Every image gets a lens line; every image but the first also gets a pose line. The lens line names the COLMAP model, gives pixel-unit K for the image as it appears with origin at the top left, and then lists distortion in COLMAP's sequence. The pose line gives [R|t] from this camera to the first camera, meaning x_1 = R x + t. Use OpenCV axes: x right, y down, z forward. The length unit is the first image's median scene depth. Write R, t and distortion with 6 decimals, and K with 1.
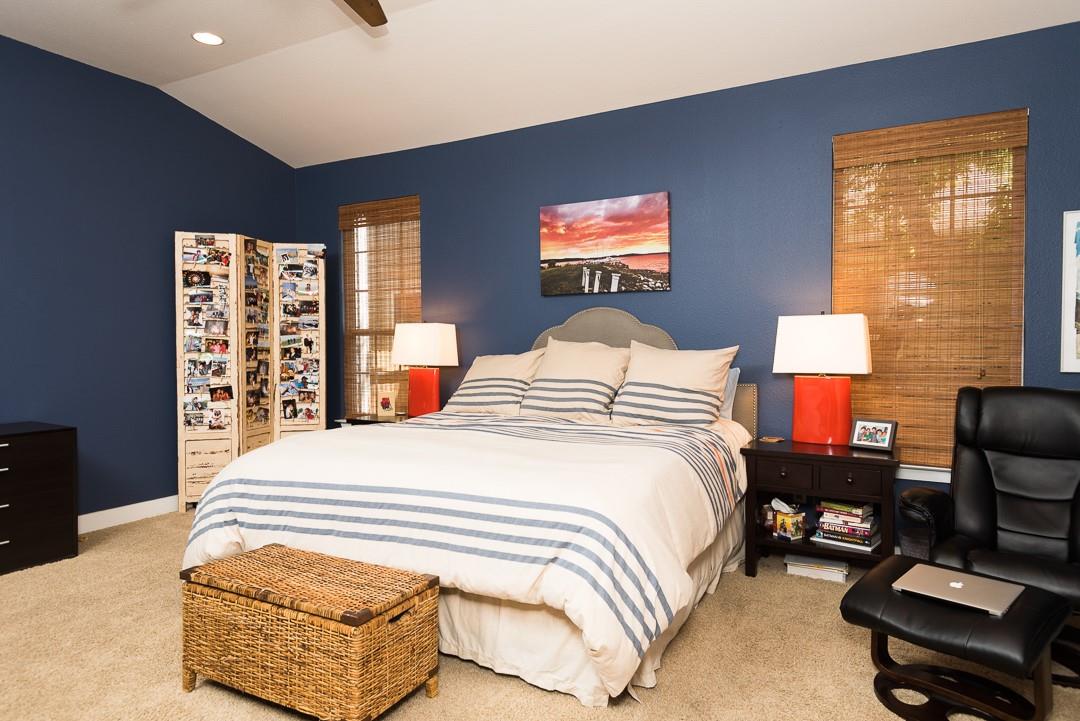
lens RADIAL K [[664.6, 0, 535.7], [0, 664.6, 358.2], [0, 0, 1]] dist [0.024863, -0.005634]
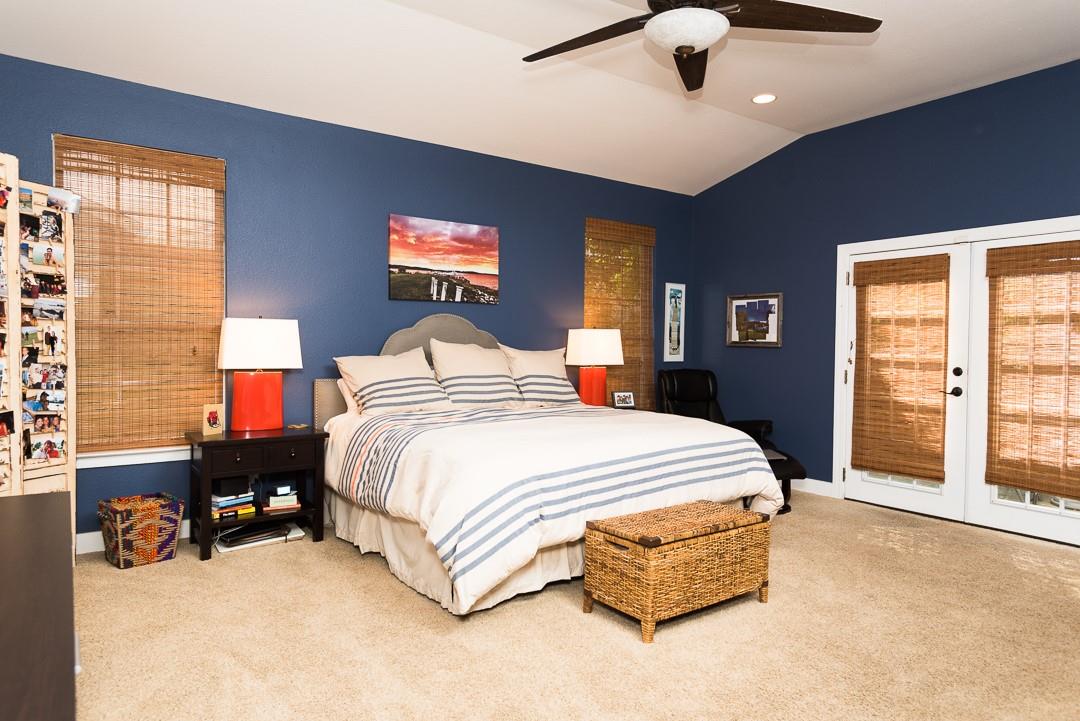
lens RADIAL K [[664.6, 0, 533.5], [0, 664.6, 358.6], [0, 0, 1]] dist [0.024863, -0.005634]
pose [[0.435606, -0.011341, 0.900066, -0.876218], [0.011123, 0.999912, 0.007216, -0.004986], [-0.900068, 0.006868, 0.435694, 0.356948]]
